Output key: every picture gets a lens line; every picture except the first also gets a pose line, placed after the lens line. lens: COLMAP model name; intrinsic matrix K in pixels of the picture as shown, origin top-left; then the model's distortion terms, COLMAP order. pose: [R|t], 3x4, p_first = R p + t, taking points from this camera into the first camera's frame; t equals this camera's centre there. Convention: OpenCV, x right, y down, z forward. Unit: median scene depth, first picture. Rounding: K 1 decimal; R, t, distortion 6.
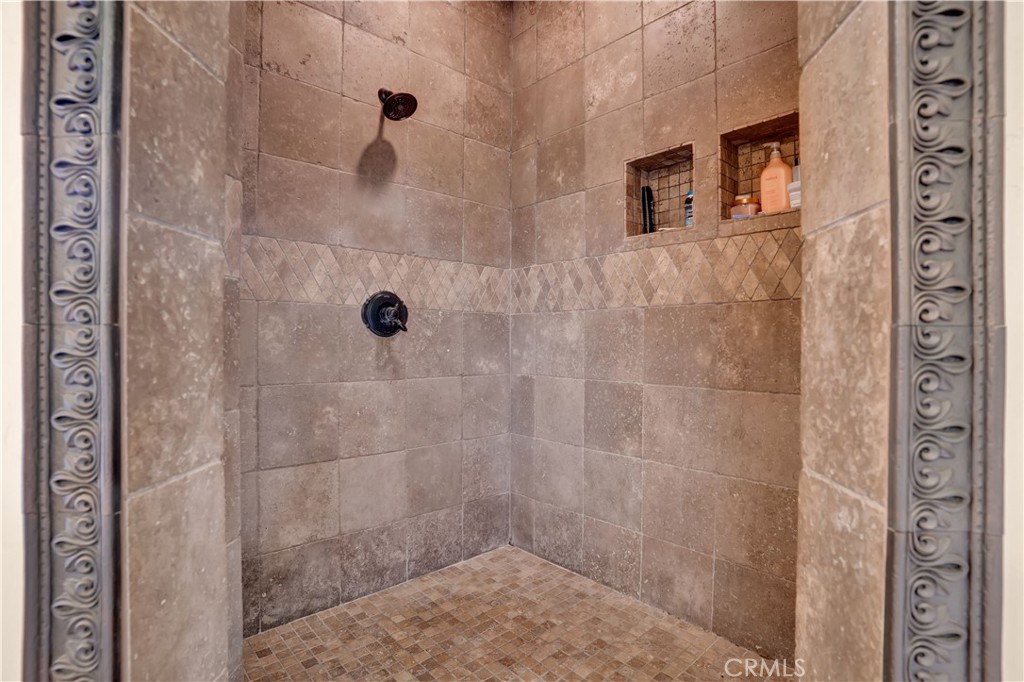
lens RADIAL K [[508.5, 0, 512.0], [0, 508.5, 341.0], [0, 0, 1]] dist [-0.060064, 0.001120]
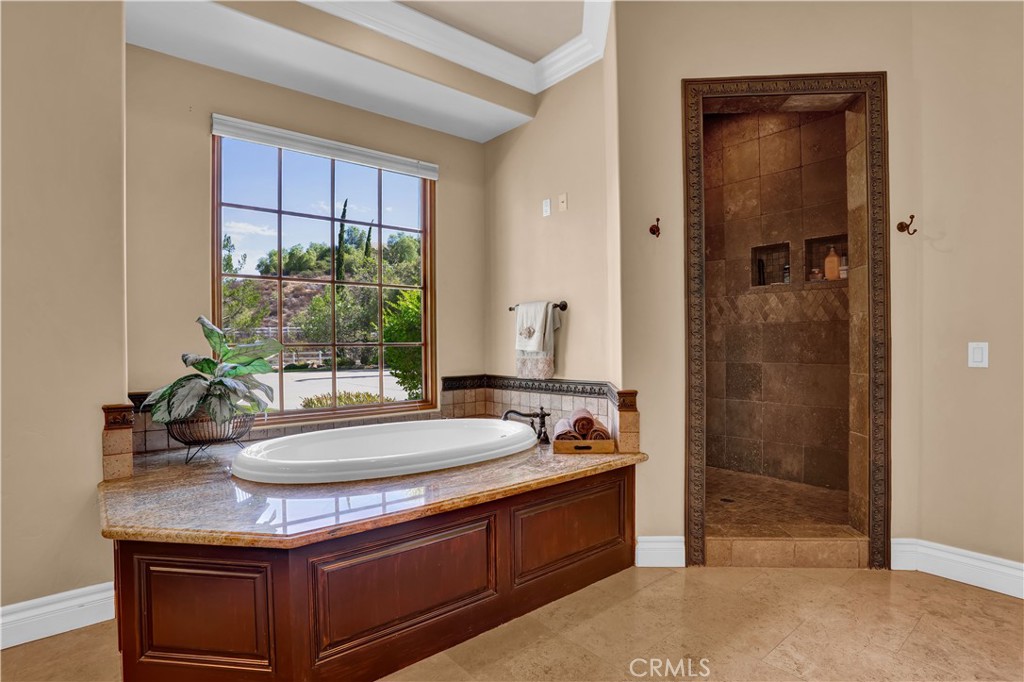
lens RADIAL K [[508.5, 0, 512.0], [0, 508.5, 341.0], [0, 0, 1]] dist [-0.060064, 0.001120]
pose [[0.998563, -0.008320, -0.052944, -0.644065], [0.008157, 0.999961, -0.003306, -0.000782], [0.052969, 0.002869, 0.998592, -1.046127]]
